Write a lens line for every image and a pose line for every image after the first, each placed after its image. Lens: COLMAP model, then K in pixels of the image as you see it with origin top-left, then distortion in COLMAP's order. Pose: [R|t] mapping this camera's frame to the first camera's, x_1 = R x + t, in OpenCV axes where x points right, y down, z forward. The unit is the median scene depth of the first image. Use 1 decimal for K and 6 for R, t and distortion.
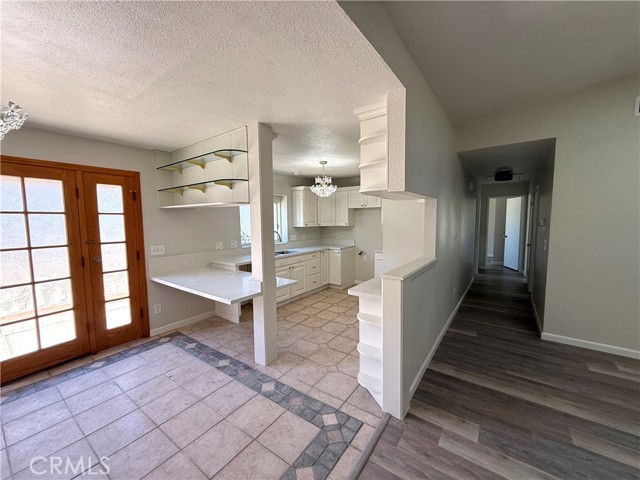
lens RADIAL K [[256.5, 0, 318.9], [0, 256.5, 239.5], [0, 0, 1]] dist [-0.000823, 0.000392]
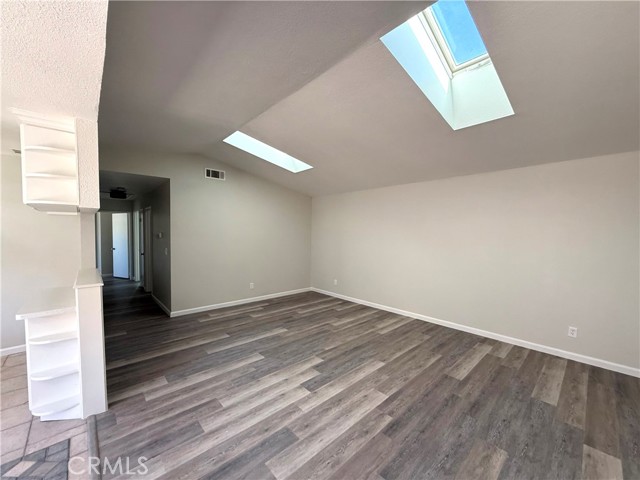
lens RADIAL K [[256.5, 0, 319.5], [0, 256.5, 240.0], [0, 0, 1]] dist [-0.000823, 0.000392]
pose [[0.195035, -0.021014, 0.980571, -0.408998], [0.070243, 0.997502, 0.007405, 0.009753], [-0.978278, 0.067434, 0.196024, -0.128082]]
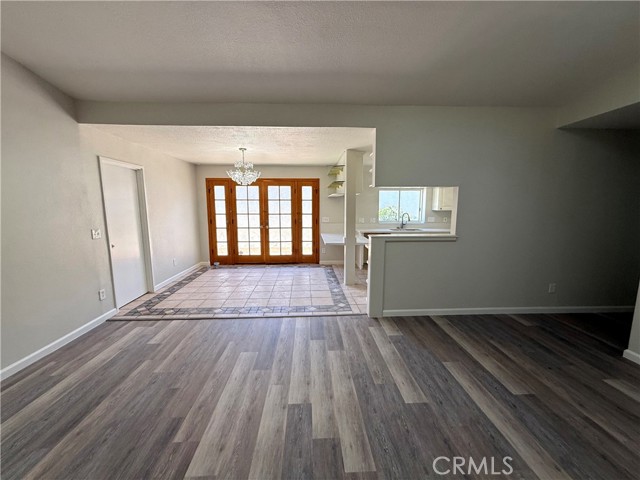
lens RADIAL K [[256.5, 0, 318.4], [0, 256.5, 239.8], [0, 0, 1]] dist [-0.000823, 0.000392]
pose [[0.621921, 0.114785, -0.774622, 0.992569], [-0.068501, 0.993381, 0.092203, 0.024397], [0.780078, -0.004281, 0.625667, -0.262858]]
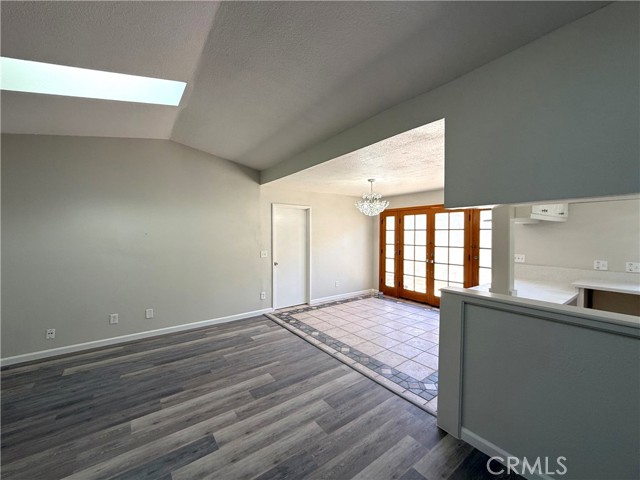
lens RADIAL K [[256.5, 0, 318.7], [0, 256.5, 238.7], [0, 0, 1]] dist [-0.000823, 0.000392]
pose [[-0.300466, 0.027398, -0.953399, 1.021998], [-0.076135, 0.995709, 0.052608, -0.054347], [0.950749, 0.088394, -0.297091, 0.553733]]
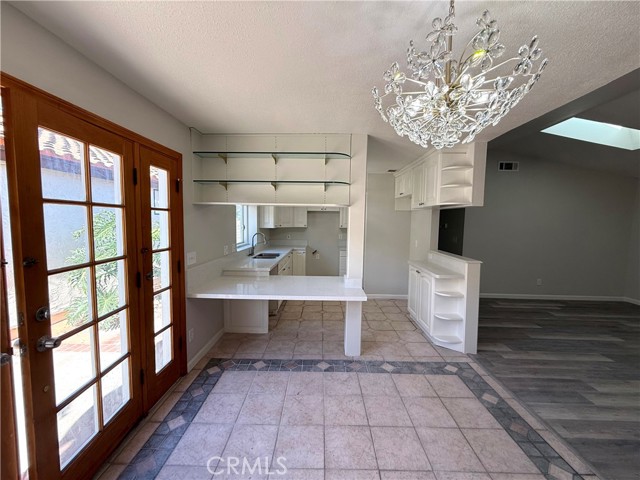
lens RADIAL K [[256.5, 0, 318.8], [0, 256.5, 240.3], [0, 0, 1]] dist [-0.000823, 0.000392]
pose [[0.821120, -0.024006, 0.570250, -0.930793], [0.024308, 0.999679, 0.007082, -0.010723], [-0.570237, 0.008047, 0.821441, 0.190553]]
